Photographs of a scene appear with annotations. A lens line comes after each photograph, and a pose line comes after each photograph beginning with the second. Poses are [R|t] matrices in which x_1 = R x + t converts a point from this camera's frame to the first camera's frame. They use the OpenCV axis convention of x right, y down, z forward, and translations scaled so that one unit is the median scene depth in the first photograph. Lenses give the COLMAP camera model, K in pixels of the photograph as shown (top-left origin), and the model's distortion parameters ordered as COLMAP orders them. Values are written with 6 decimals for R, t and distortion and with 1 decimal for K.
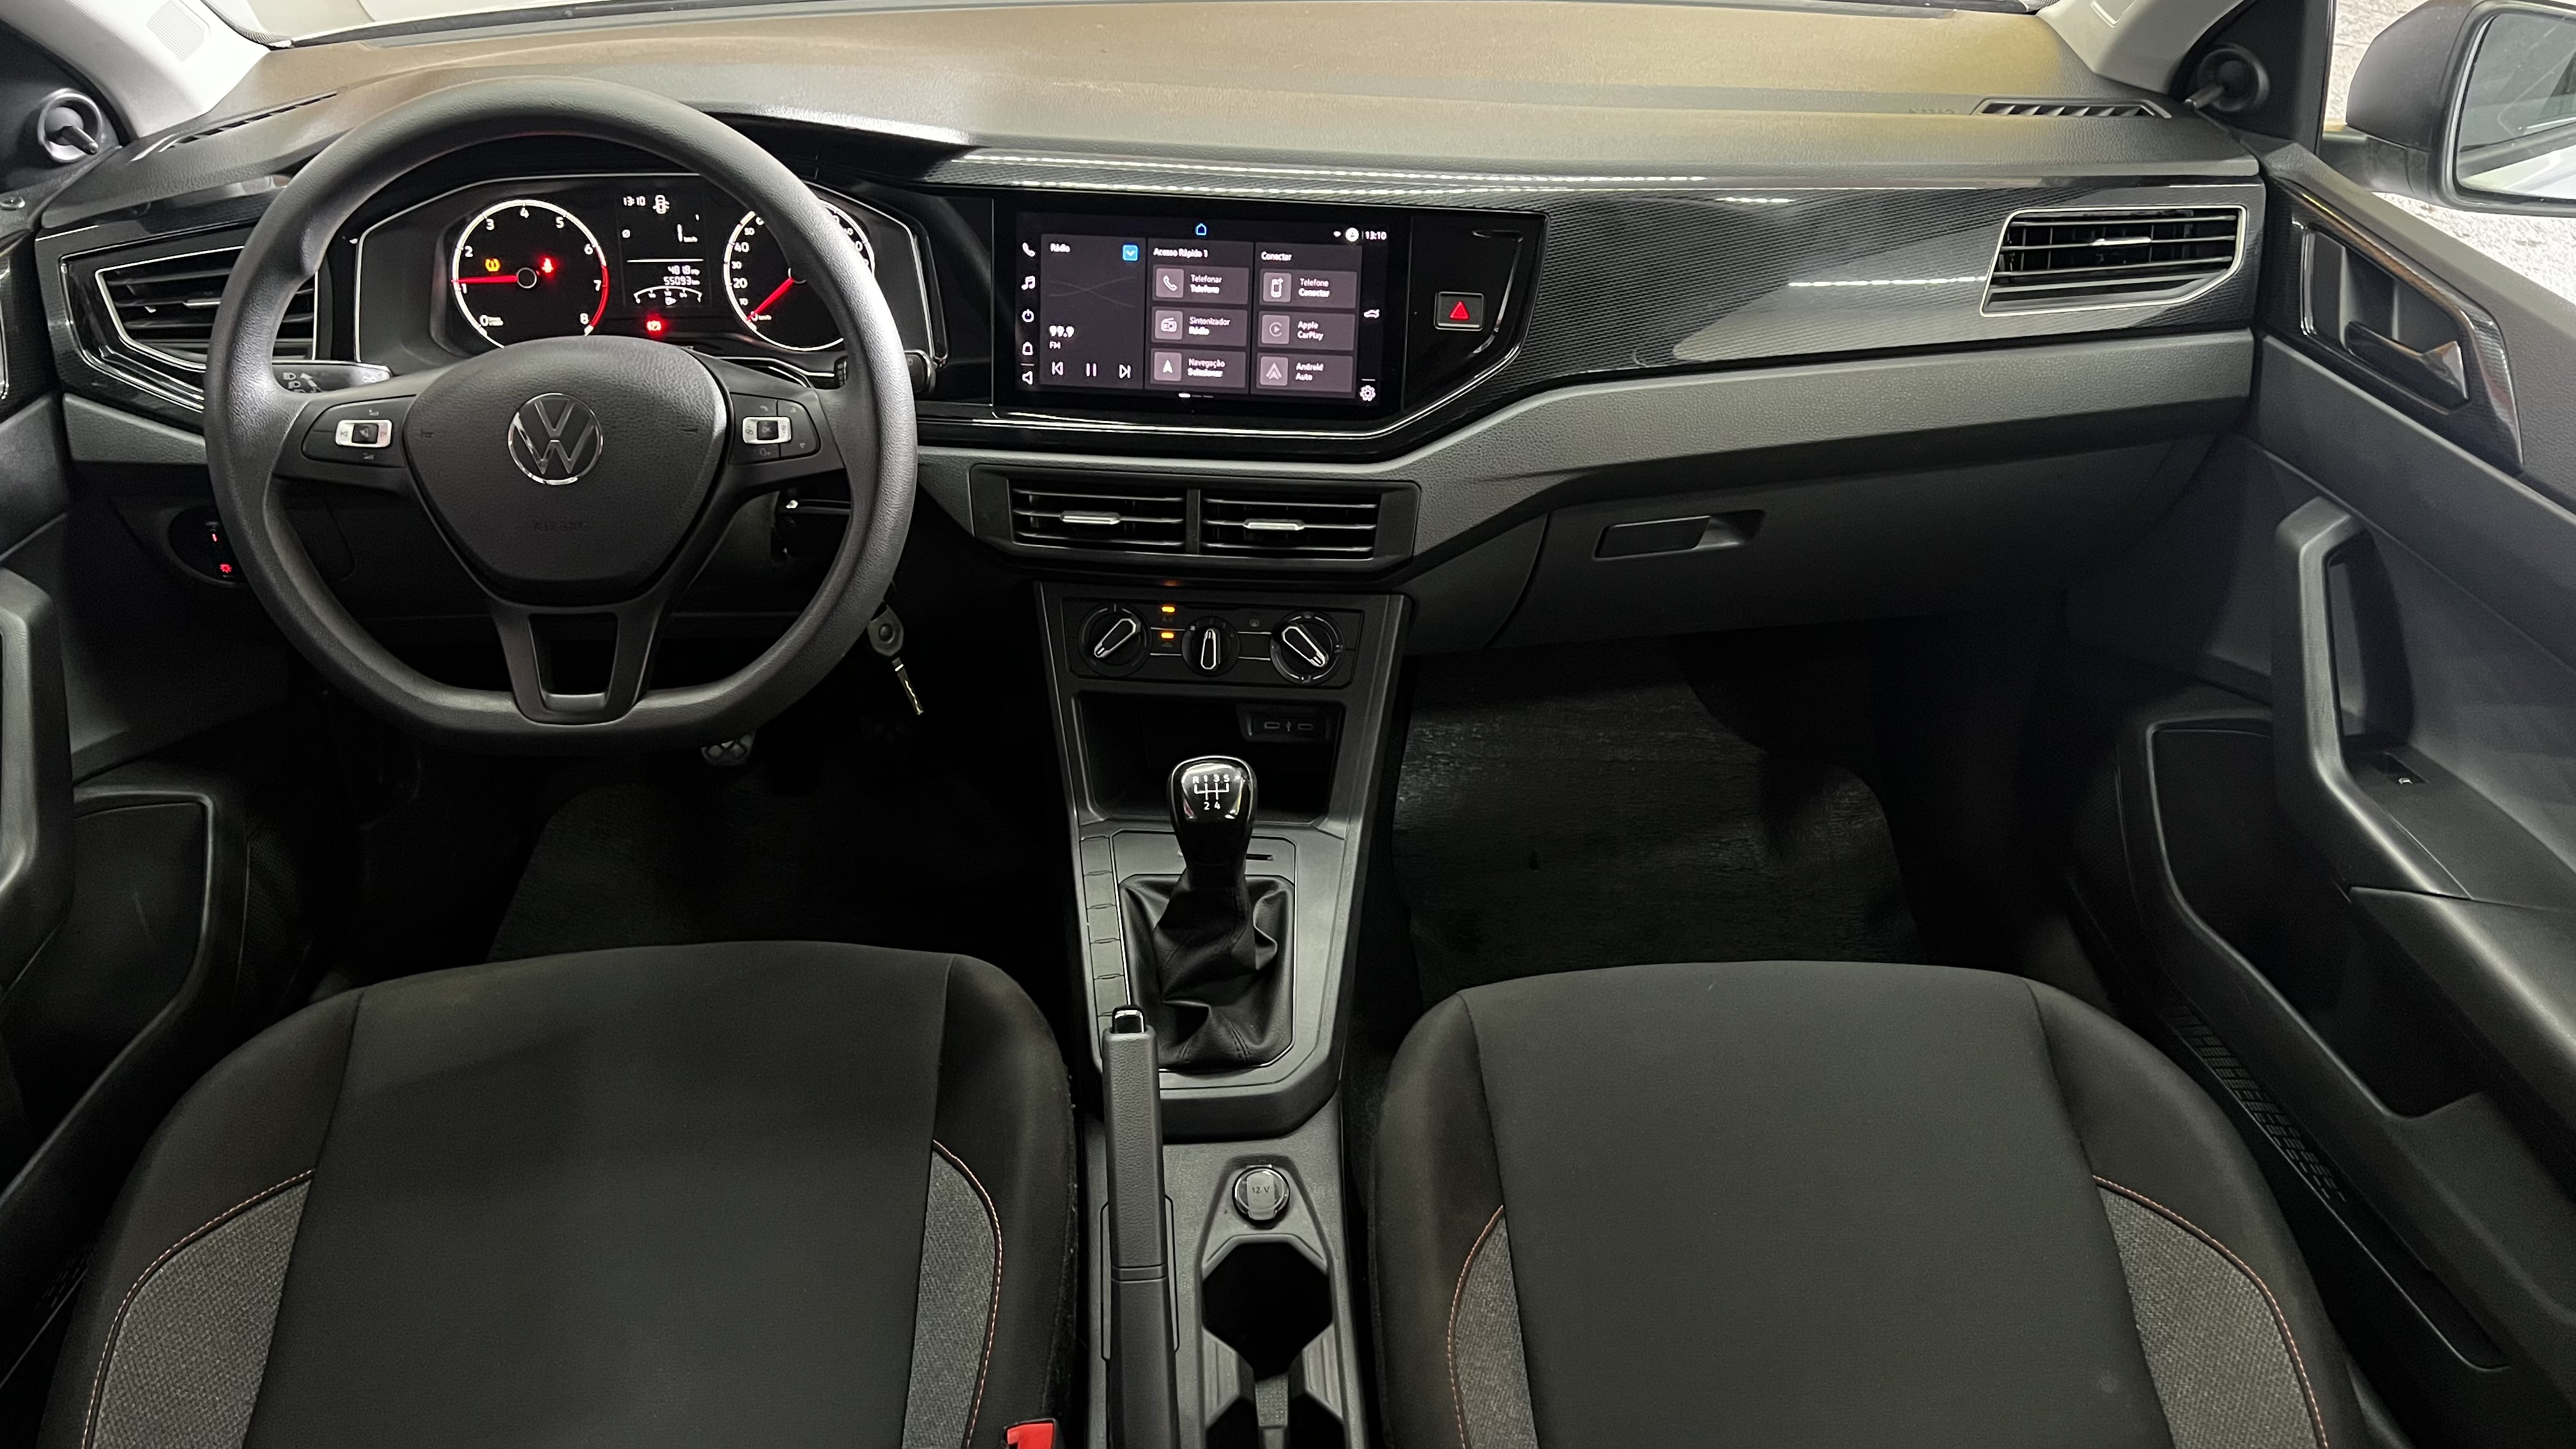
lens RADIAL K [[1968.6, 0, 1295.9], [0, 1968.6, 733.9], [0, 0, 1]] dist [0.031687, -0.040796]
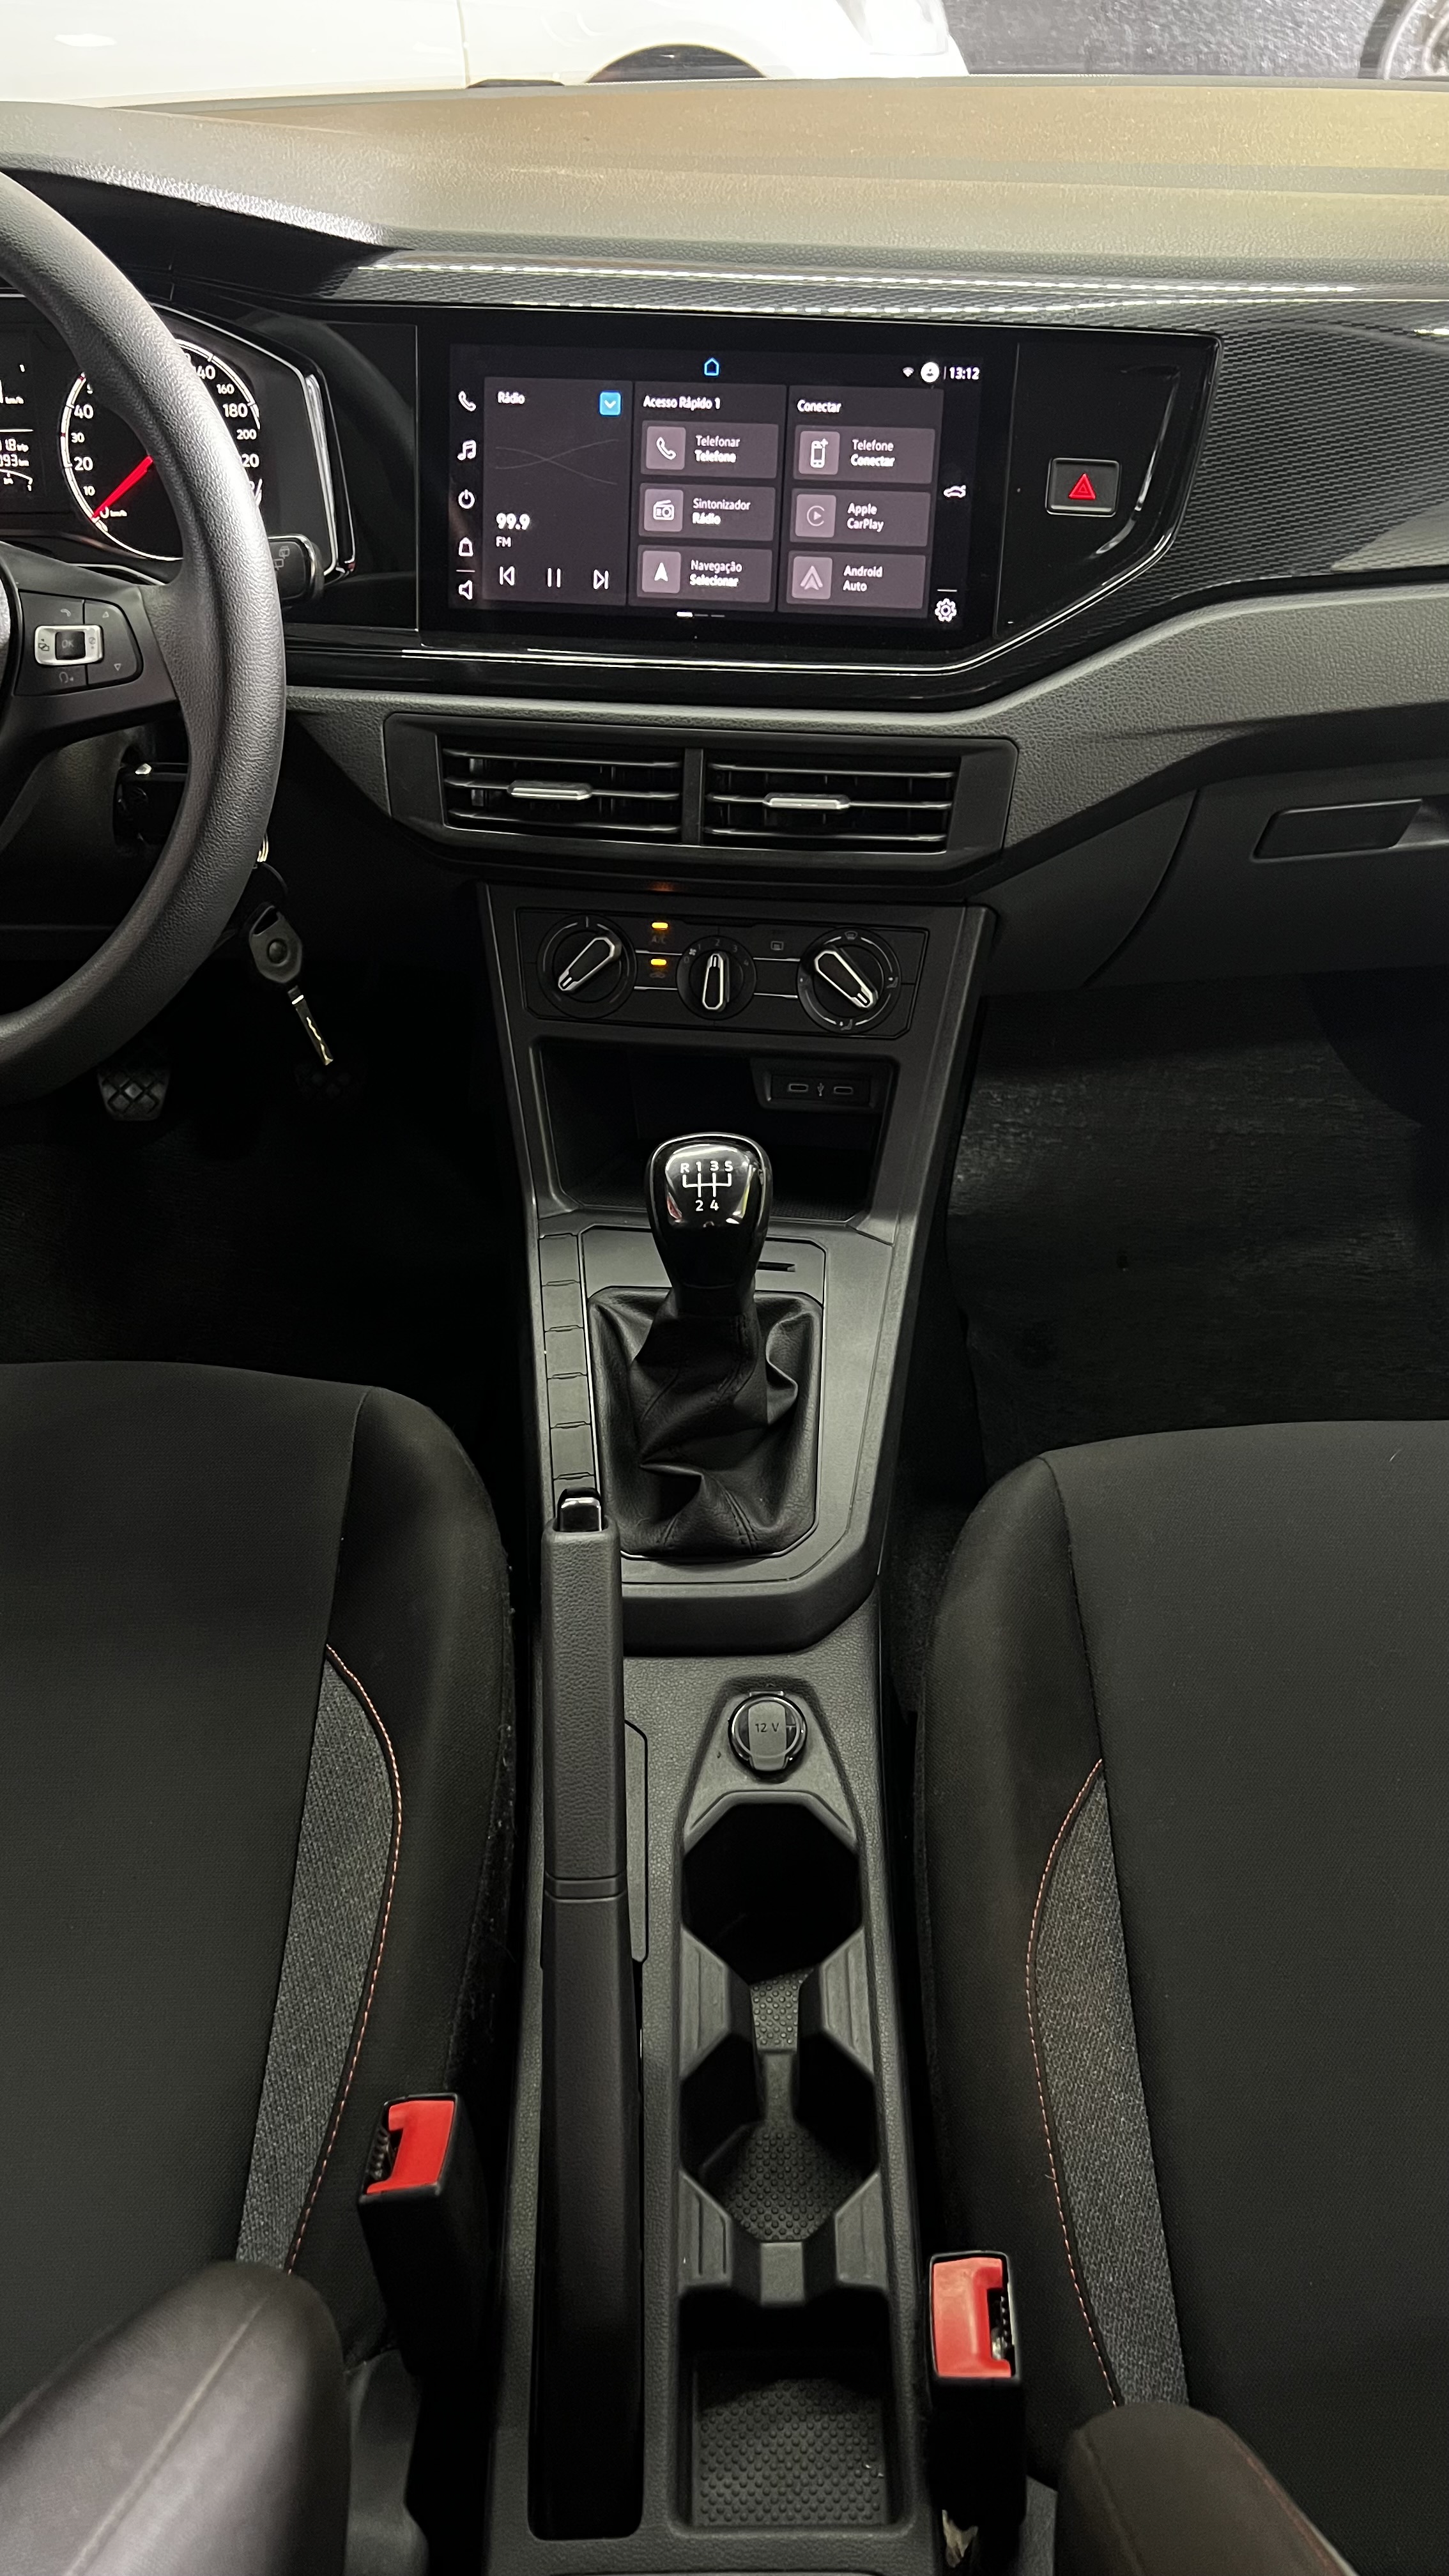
lens RADIAL K [[1968.6, 0, 698.1], [0, 1968.6, 1315.0], [0, 0, 1]] dist [0.031687, -0.040796]
pose [[0.997629, 0.023731, -0.064602, 0.000148], [-0.016018, 0.992956, 0.117398, -0.005735], [0.066933, -0.116085, 0.990981, 0.270937]]
